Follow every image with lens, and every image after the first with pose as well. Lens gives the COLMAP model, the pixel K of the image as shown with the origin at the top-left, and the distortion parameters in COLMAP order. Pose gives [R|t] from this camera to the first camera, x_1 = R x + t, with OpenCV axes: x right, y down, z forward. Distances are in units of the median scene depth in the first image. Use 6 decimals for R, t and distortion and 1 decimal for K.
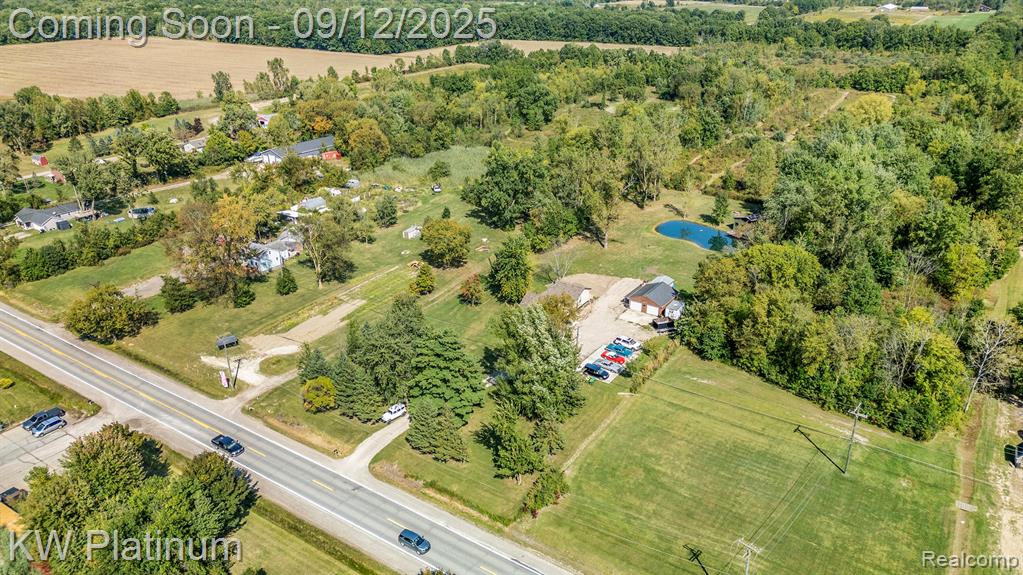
lens RADIAL K [[718.0, 0, 508.6], [0, 718.0, 279.6], [0, 0, 1]] dist [0.077156, -0.074483]
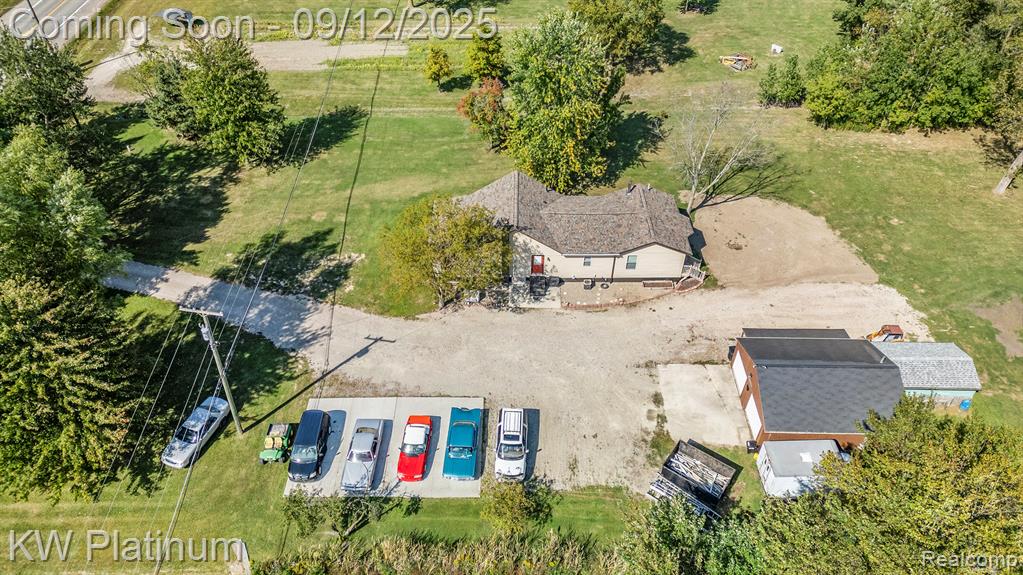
lens RADIAL K [[718.0, 0, 512.7], [0, 718.0, 287.3], [0, 0, 1]] dist [0.077156, -0.074483]
pose [[0.565245, 0.556475, -0.608961, 0.240379], [-0.327773, 0.828935, 0.453246, -0.087731], [0.757009, -0.056594, 0.650949, 0.585451]]
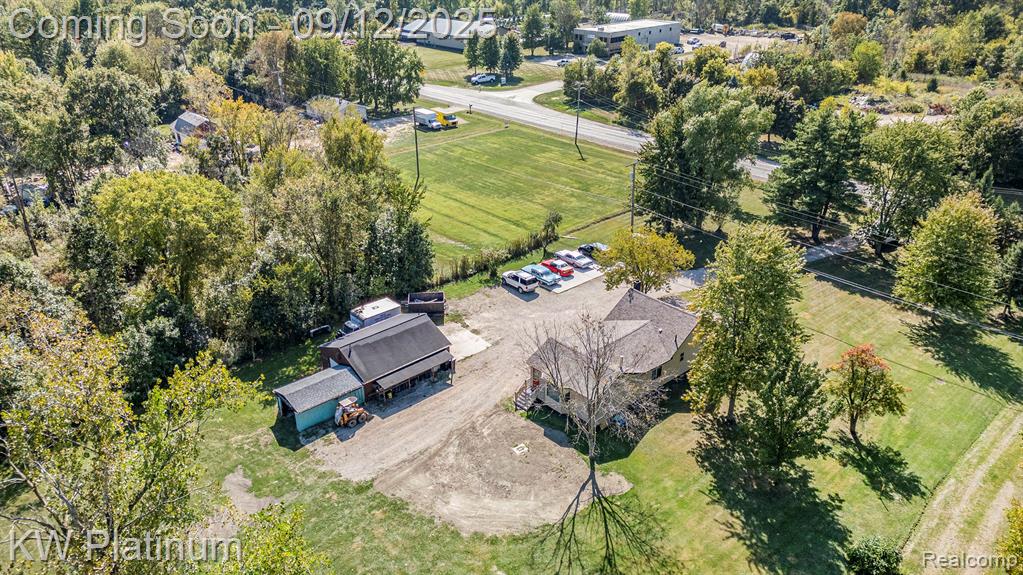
lens RADIAL K [[718.0, 0, 511.8], [0, 718.0, 287.5], [0, 0, 1]] dist [0.077156, -0.074483]
pose [[-0.971936, -0.099724, 0.213061, 0.037306], [0.096149, 0.658194, 0.746683, -0.249660], [-0.214697, 0.746214, -0.630135, 1.007819]]
